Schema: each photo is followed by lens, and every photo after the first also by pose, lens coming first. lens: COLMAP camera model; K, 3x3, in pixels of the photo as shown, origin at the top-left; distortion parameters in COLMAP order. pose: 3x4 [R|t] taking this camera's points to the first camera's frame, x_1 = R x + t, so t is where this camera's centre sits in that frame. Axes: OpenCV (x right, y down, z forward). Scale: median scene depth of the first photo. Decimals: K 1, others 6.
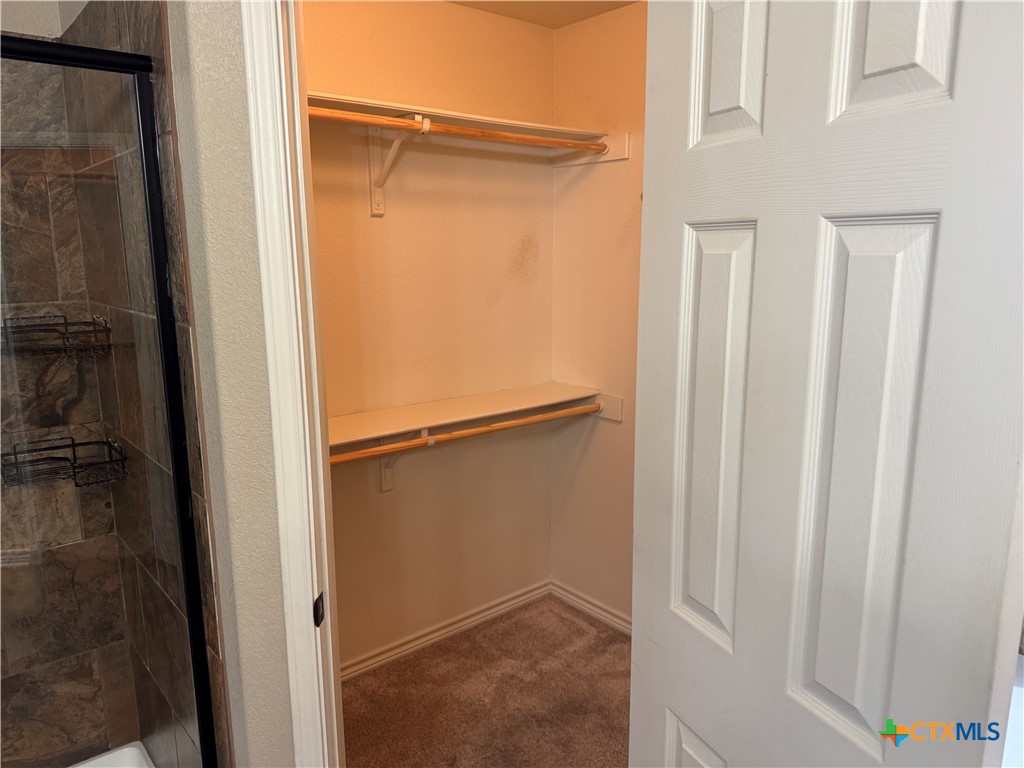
lens RADIAL K [[718.9, 0, 470.0], [0, 718.9, 404.6], [0, 0, 1]] dist [0.058637, -0.064732]
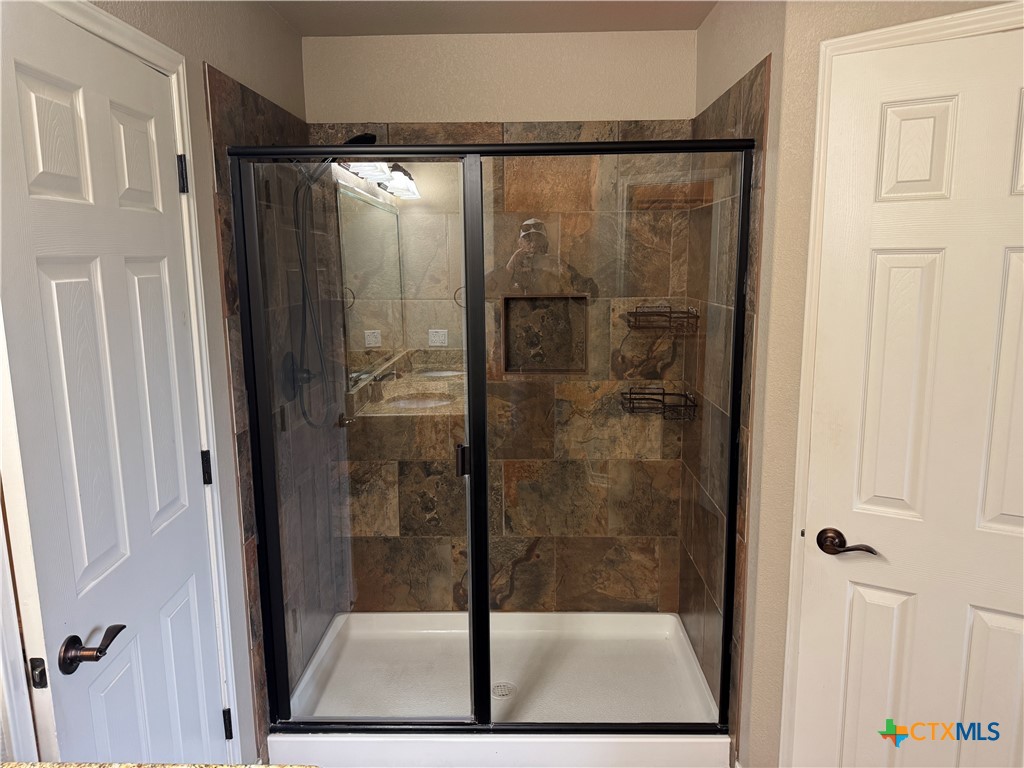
lens RADIAL K [[718.9, 0, 512.0], [0, 718.9, 385.7], [0, 0, 1]] dist [0.058637, -0.064732]
pose [[0.777811, 0.109482, -0.618889, 0.120322], [-0.128168, 0.991649, 0.014344, 0.058826], [0.615291, 0.068164, 0.785348, -0.344353]]
